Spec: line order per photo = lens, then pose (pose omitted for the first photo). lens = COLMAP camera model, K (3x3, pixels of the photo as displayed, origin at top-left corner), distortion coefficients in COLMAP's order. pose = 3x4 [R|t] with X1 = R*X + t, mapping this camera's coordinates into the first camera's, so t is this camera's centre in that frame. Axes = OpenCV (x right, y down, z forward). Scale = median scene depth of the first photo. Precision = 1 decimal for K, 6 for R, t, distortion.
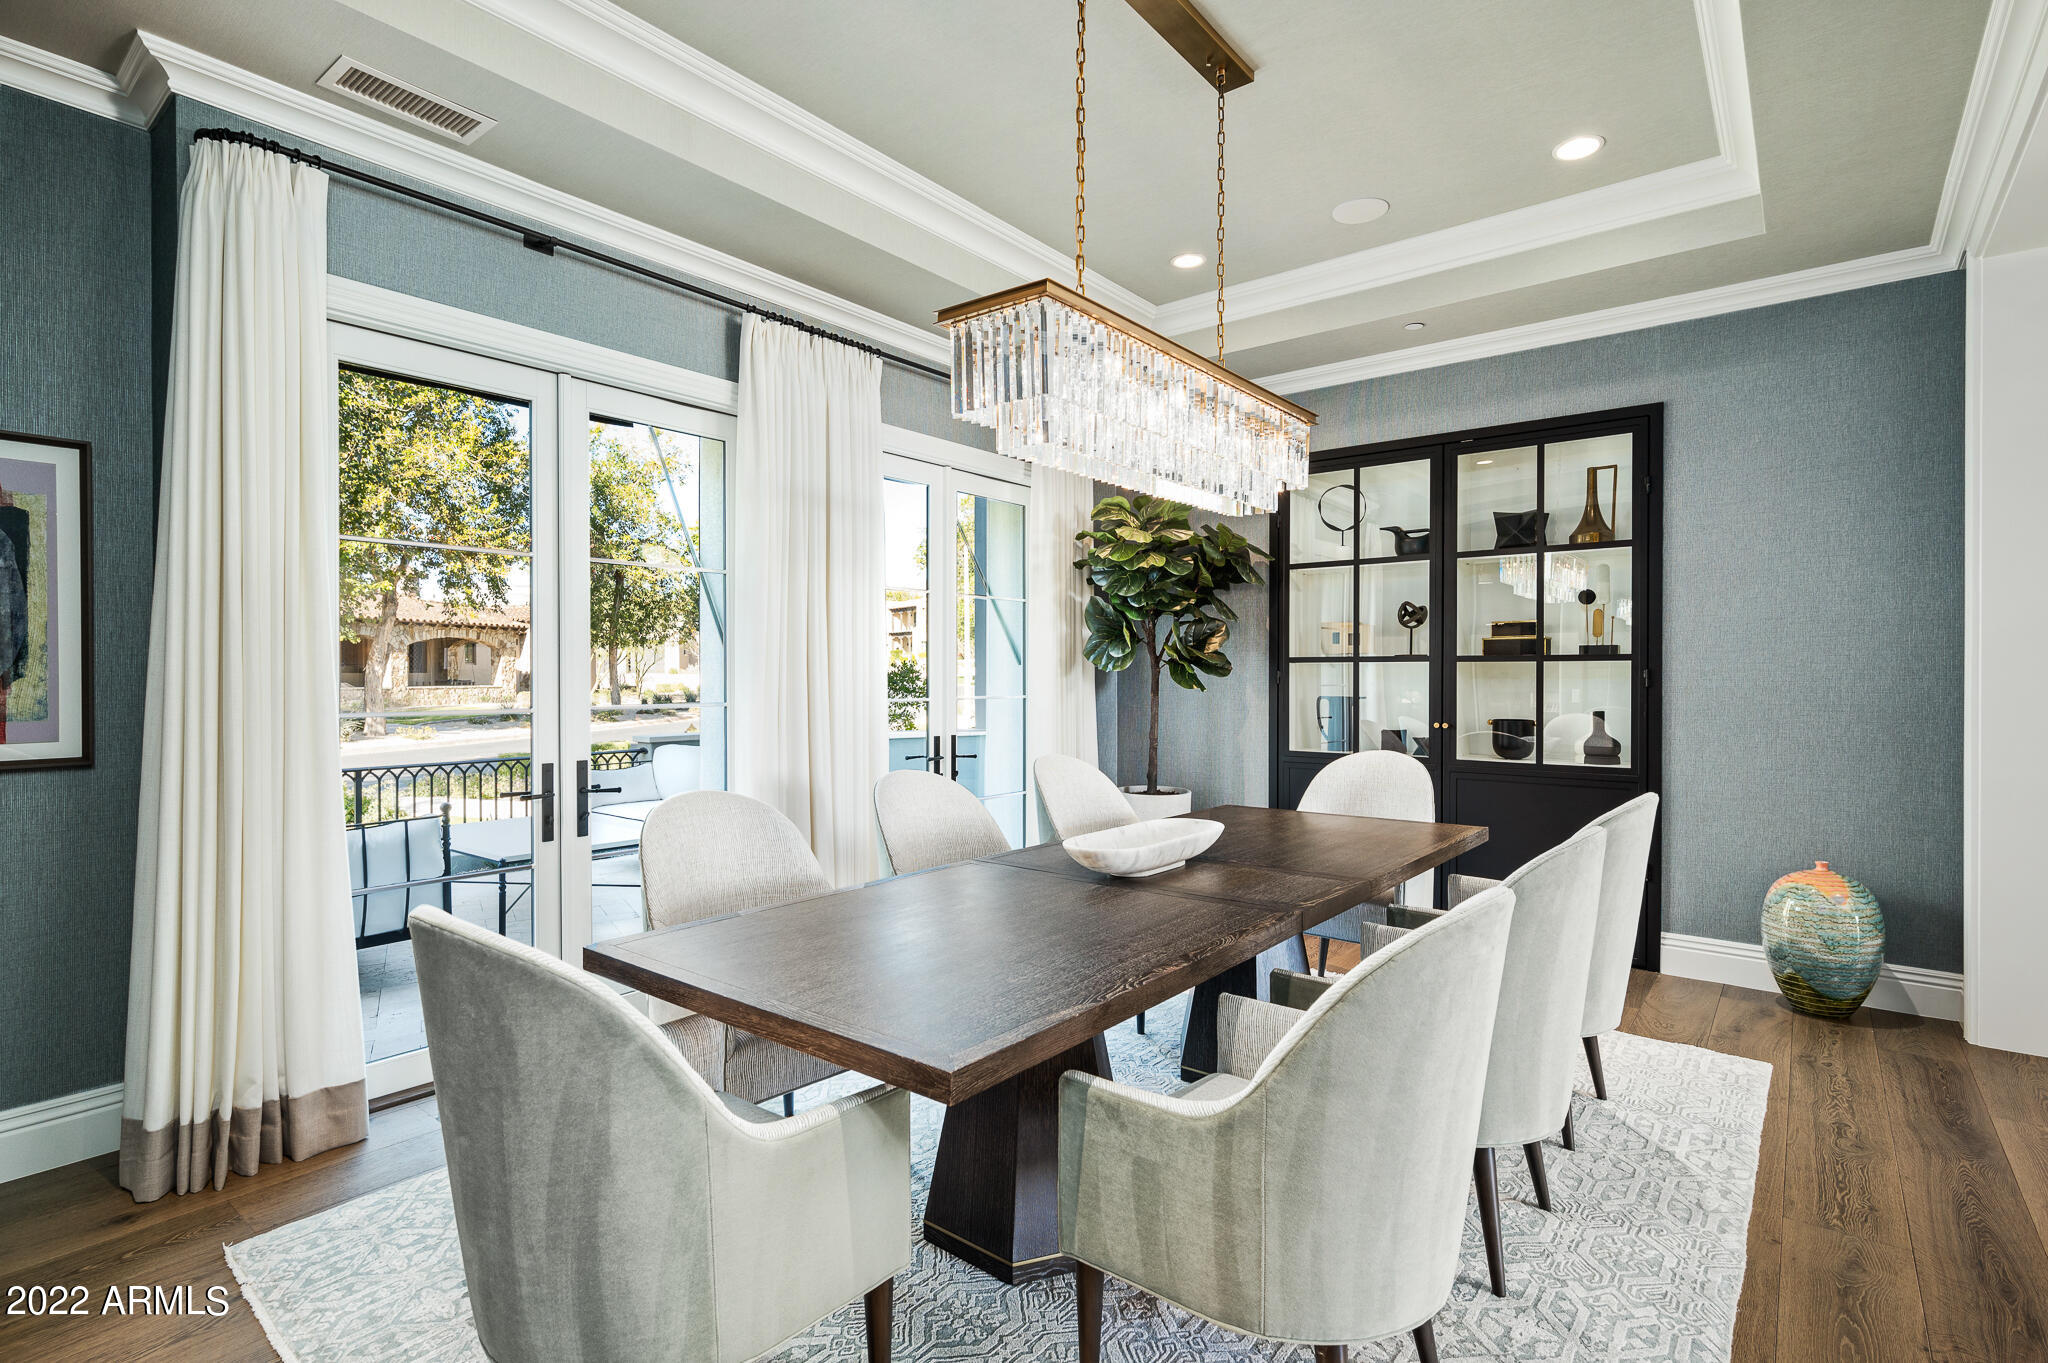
lens RADIAL K [[997.4, 0, 1024.0], [0, 997.4, 681.5], [0, 0, 1]] dist [-0.000079, 0.001075]
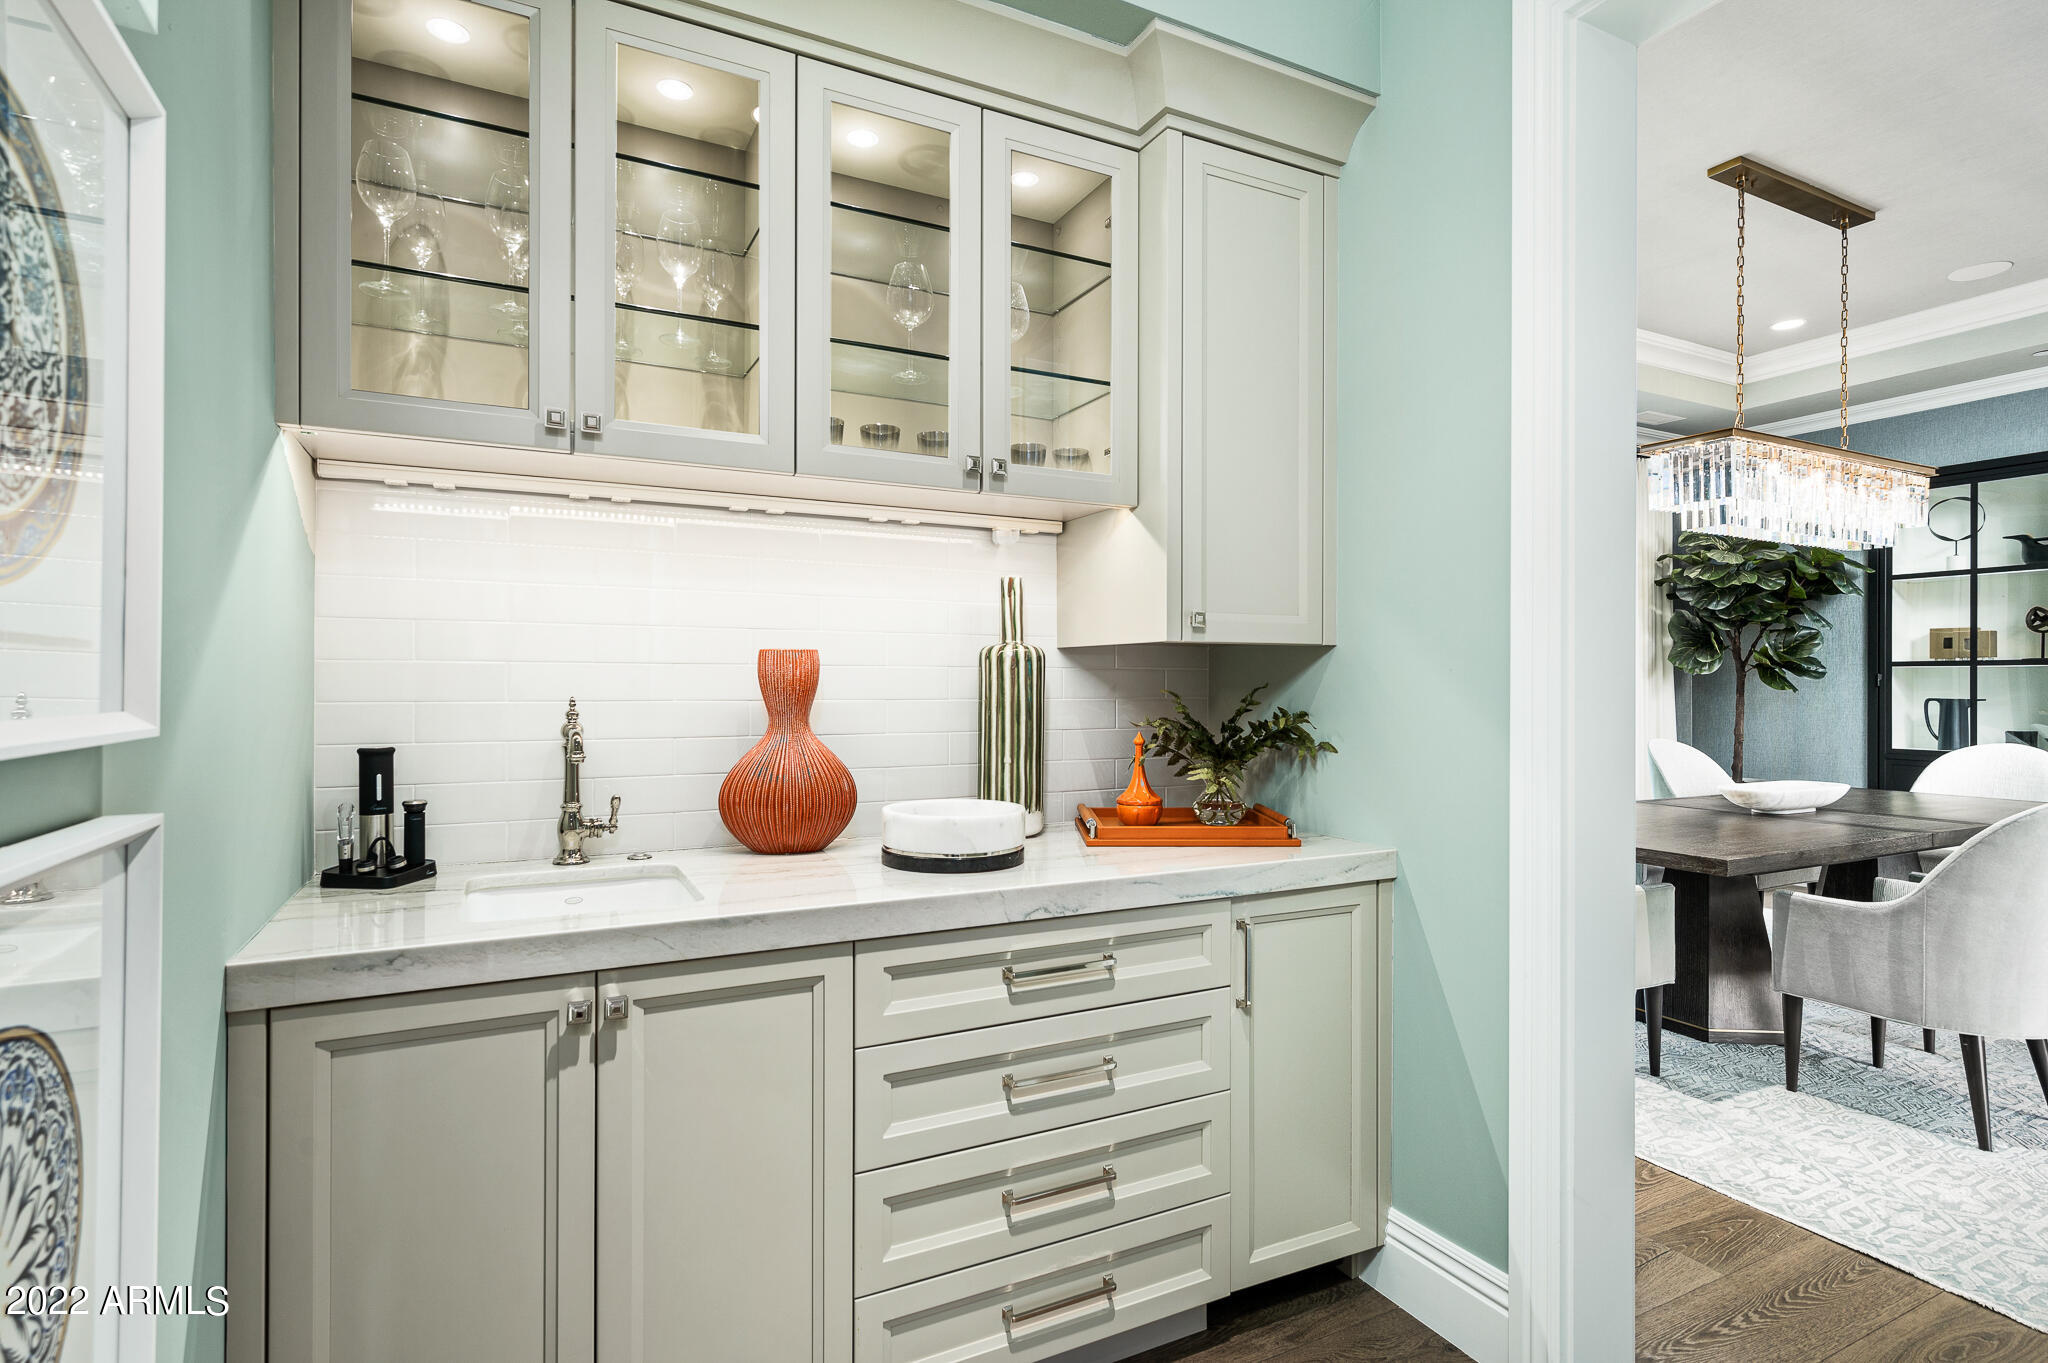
lens RADIAL K [[997.4, 0, 1024.0], [0, 997.4, 681.5], [0, 0, 1]] dist [-0.000079, 0.001075]
pose [[0.908116, 0.000494, -0.418718, -0.140662], [-0.004314, 0.999957, -0.008177, 0.011047], [0.418696, 0.009232, 0.908079, -0.388633]]
